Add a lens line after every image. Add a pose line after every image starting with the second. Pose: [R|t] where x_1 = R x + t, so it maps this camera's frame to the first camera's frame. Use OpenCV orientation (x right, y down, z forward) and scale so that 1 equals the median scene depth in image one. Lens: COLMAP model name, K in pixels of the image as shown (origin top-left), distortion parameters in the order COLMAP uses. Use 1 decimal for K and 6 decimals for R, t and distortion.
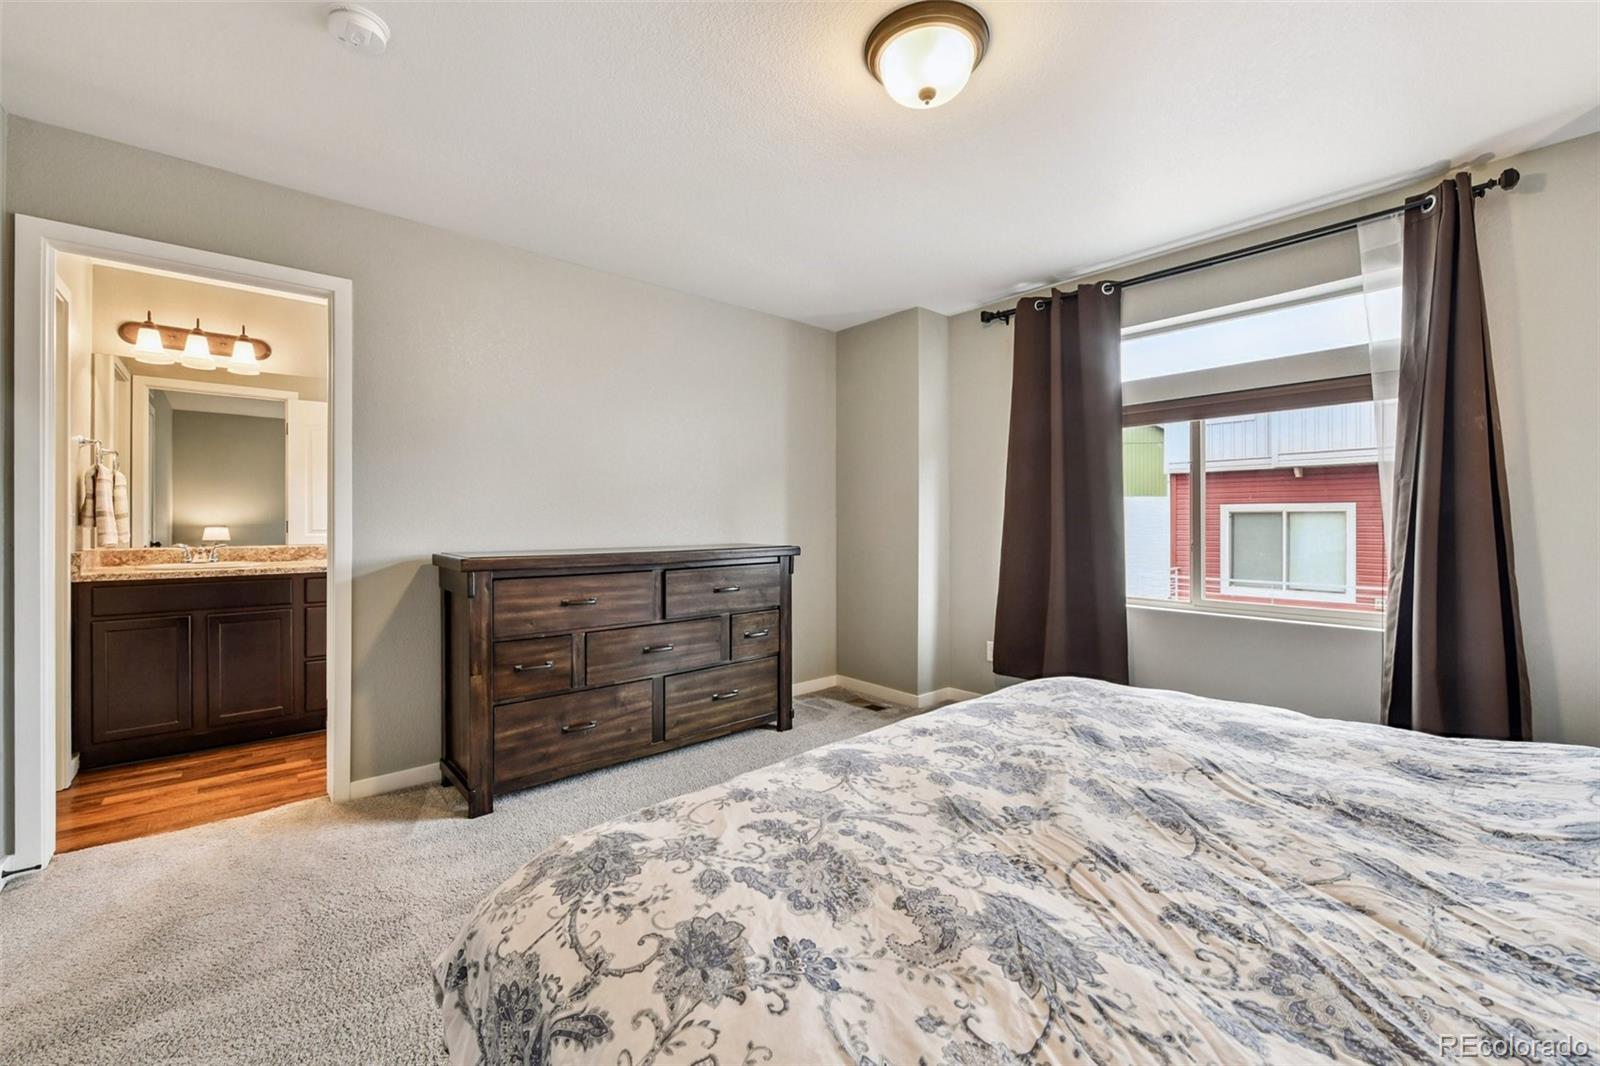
lens RADIAL K [[640.2, 0, 805.2], [0, 640.2, 518.5], [0, 0, 1]] dist [0.000253, -0.005027]
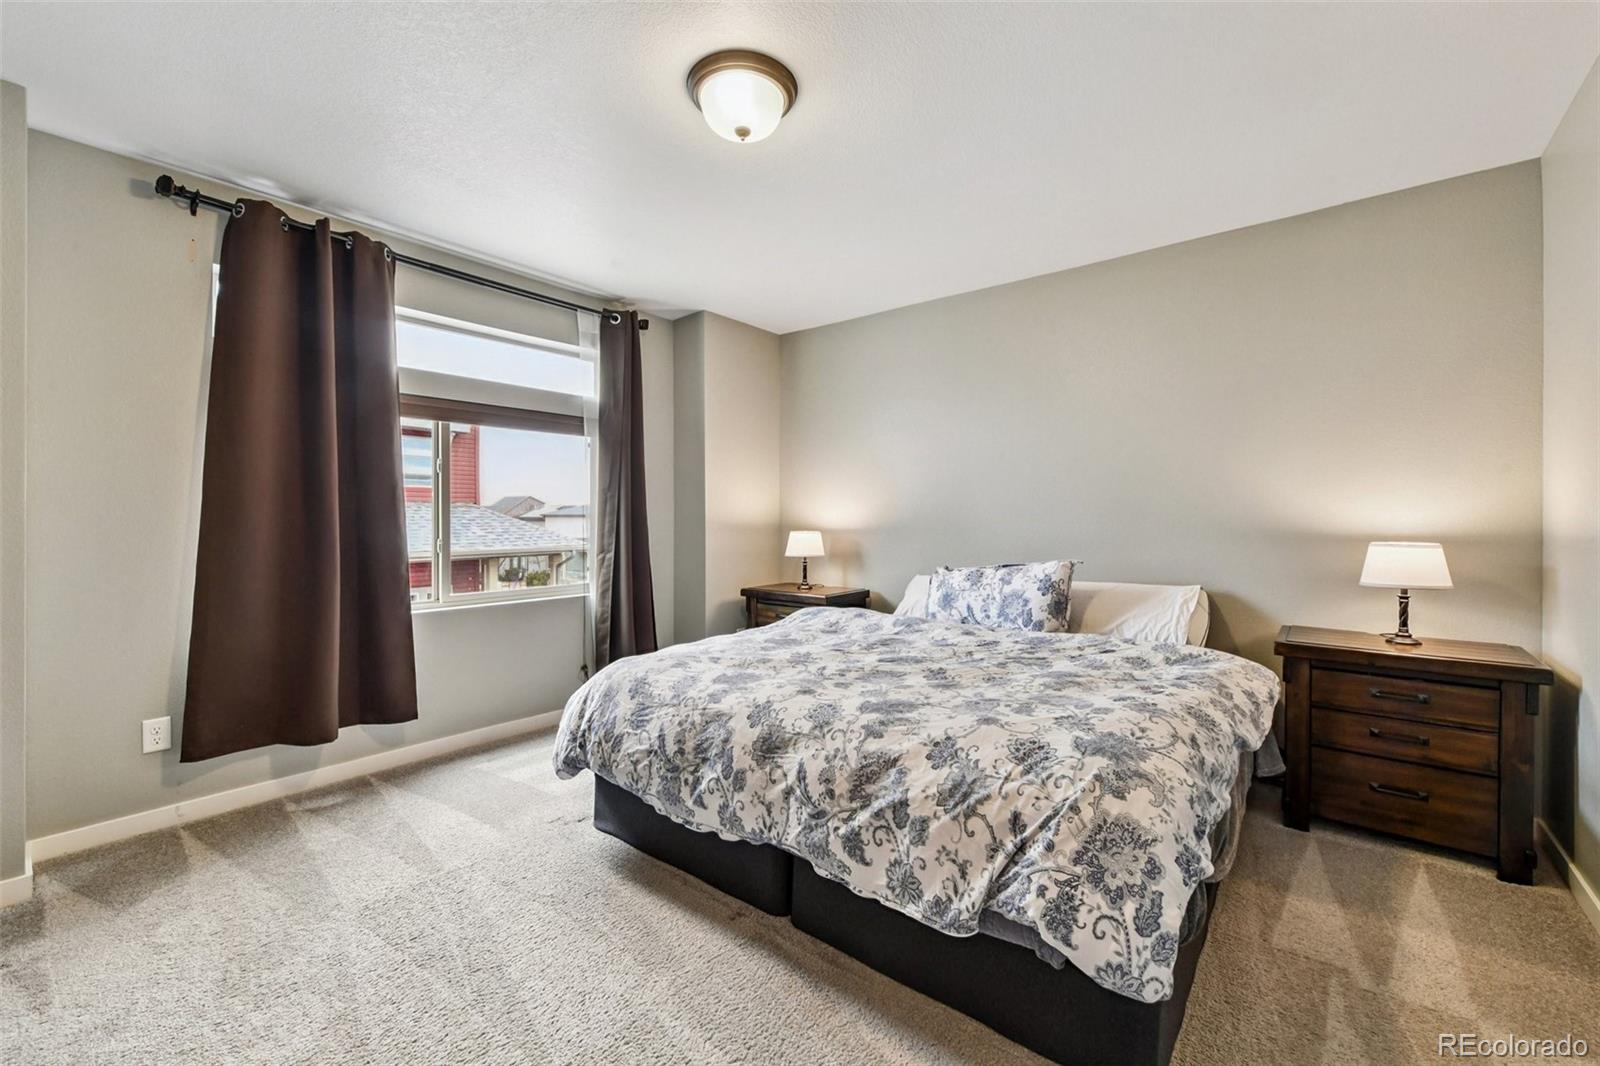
lens RADIAL K [[660.0, 0, 804.4], [0, 660.0, 518.2], [0, 0, 1]] dist [0.002020, 0.000031]
pose [[-0.172746, 0.001399, 0.984965, -0.684827], [-0.001974, 0.999996, -0.001766, 0.002467], [-0.984964, -0.002250, -0.172742, 0.788432]]
